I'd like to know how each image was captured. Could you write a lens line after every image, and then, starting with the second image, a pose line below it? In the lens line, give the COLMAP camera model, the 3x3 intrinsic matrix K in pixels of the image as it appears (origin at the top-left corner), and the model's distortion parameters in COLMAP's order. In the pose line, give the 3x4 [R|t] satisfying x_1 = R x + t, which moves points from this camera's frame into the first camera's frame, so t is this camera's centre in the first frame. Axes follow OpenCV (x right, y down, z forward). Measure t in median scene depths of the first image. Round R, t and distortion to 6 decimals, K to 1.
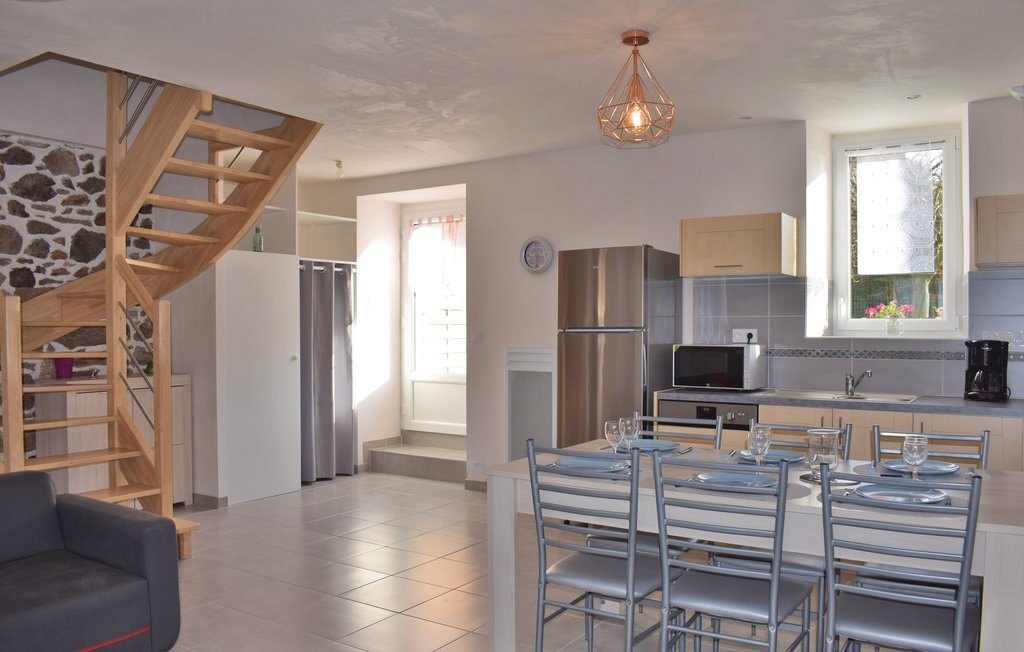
lens RADIAL K [[888.7, 0, 512.0], [0, 888.7, 326.0], [0, 0, 1]] dist [-0.013138, -0.010967]
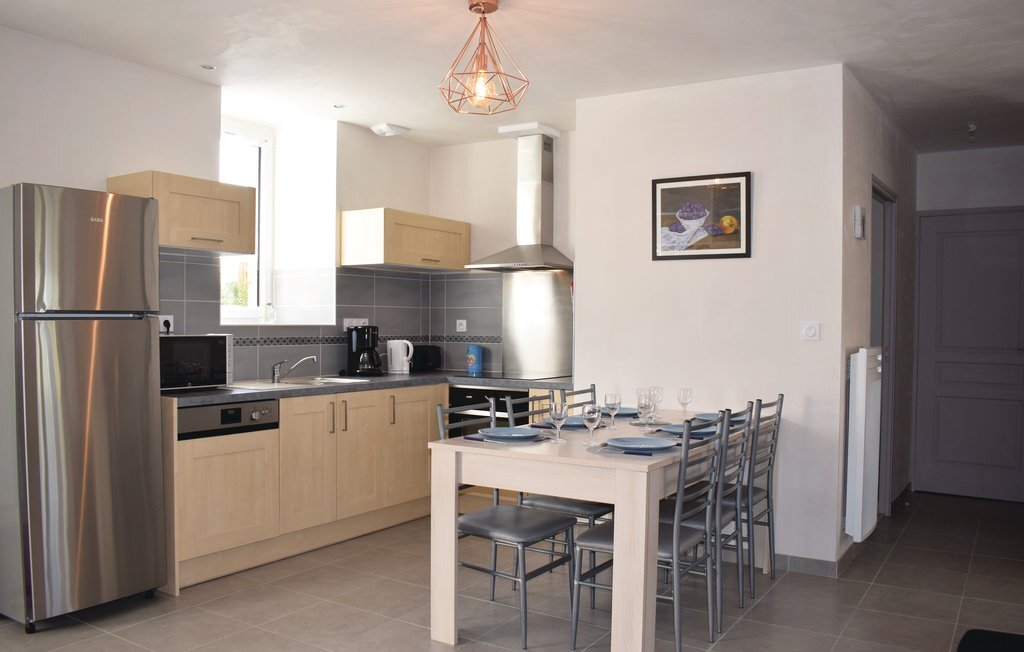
lens RADIAL K [[888.7, 0, 512.0], [0, 888.7, 326.0], [0, 0, 1]] dist [-0.013138, -0.010967]
pose [[-0.017074, -0.004167, 0.999846, -0.612659], [-0.008398, 0.999957, 0.004024, 0.008020], [-0.999819, -0.008328, -0.017109, 0.748750]]
